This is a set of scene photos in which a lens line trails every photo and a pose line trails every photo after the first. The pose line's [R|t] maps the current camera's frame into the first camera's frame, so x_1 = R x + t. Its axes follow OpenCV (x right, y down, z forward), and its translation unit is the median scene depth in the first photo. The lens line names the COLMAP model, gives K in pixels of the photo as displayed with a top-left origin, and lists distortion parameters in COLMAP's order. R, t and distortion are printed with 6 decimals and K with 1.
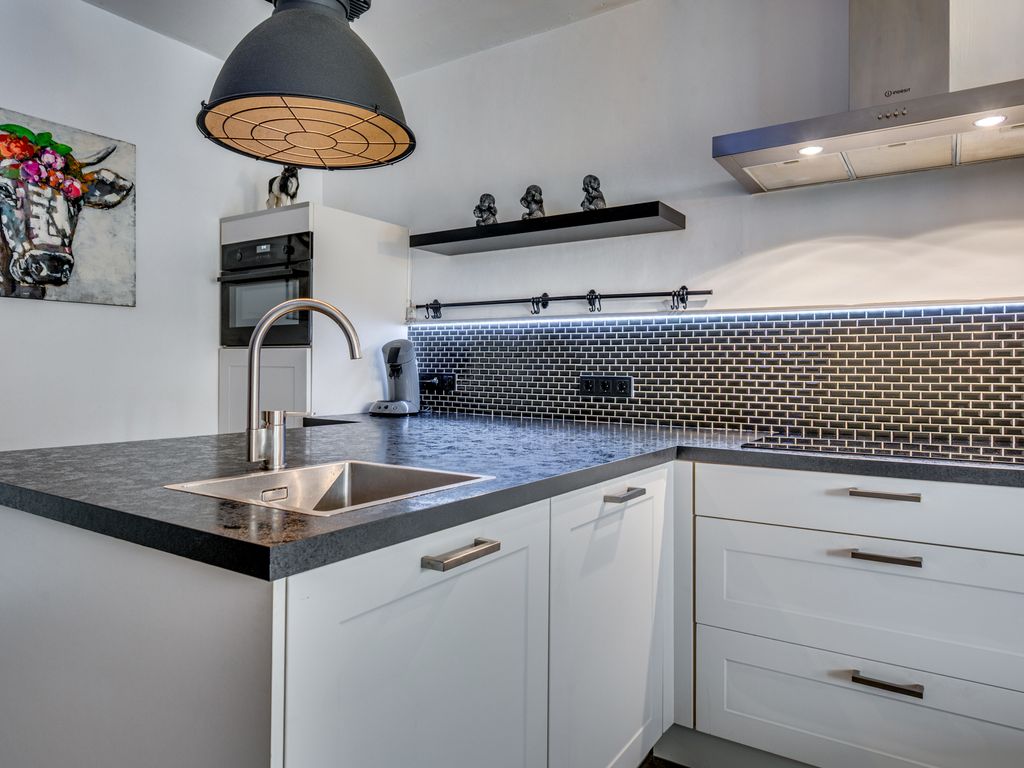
lens RADIAL K [[675.9, 0, 510.4], [0, 675.9, 364.1], [0, 0, 1]] dist [-0.000244, 0.005709]
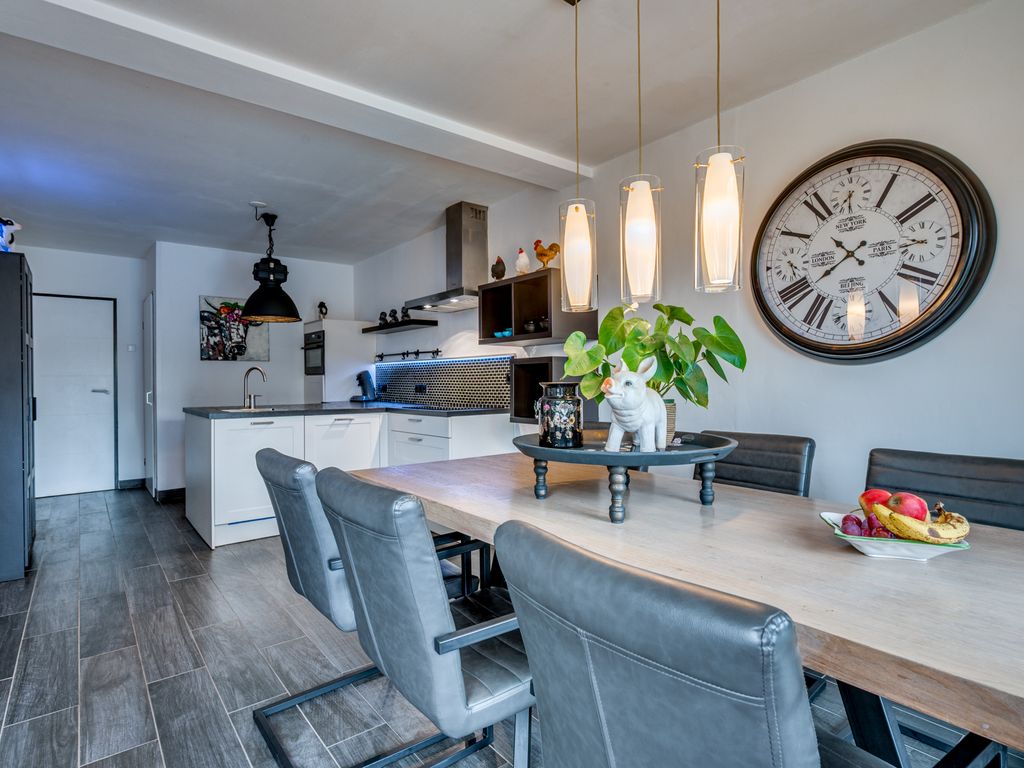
lens RADIAL K [[558.8, 0, 513.0], [0, 558.8, 383.6], [0, 0, 1]] dist [-0.004819, 0.000531]
pose [[0.949468, -0.012254, -0.313624, 1.109349], [0.016387, 0.999810, 0.010544, -0.002525], [0.313436, -0.015150, 0.949489, -0.843018]]
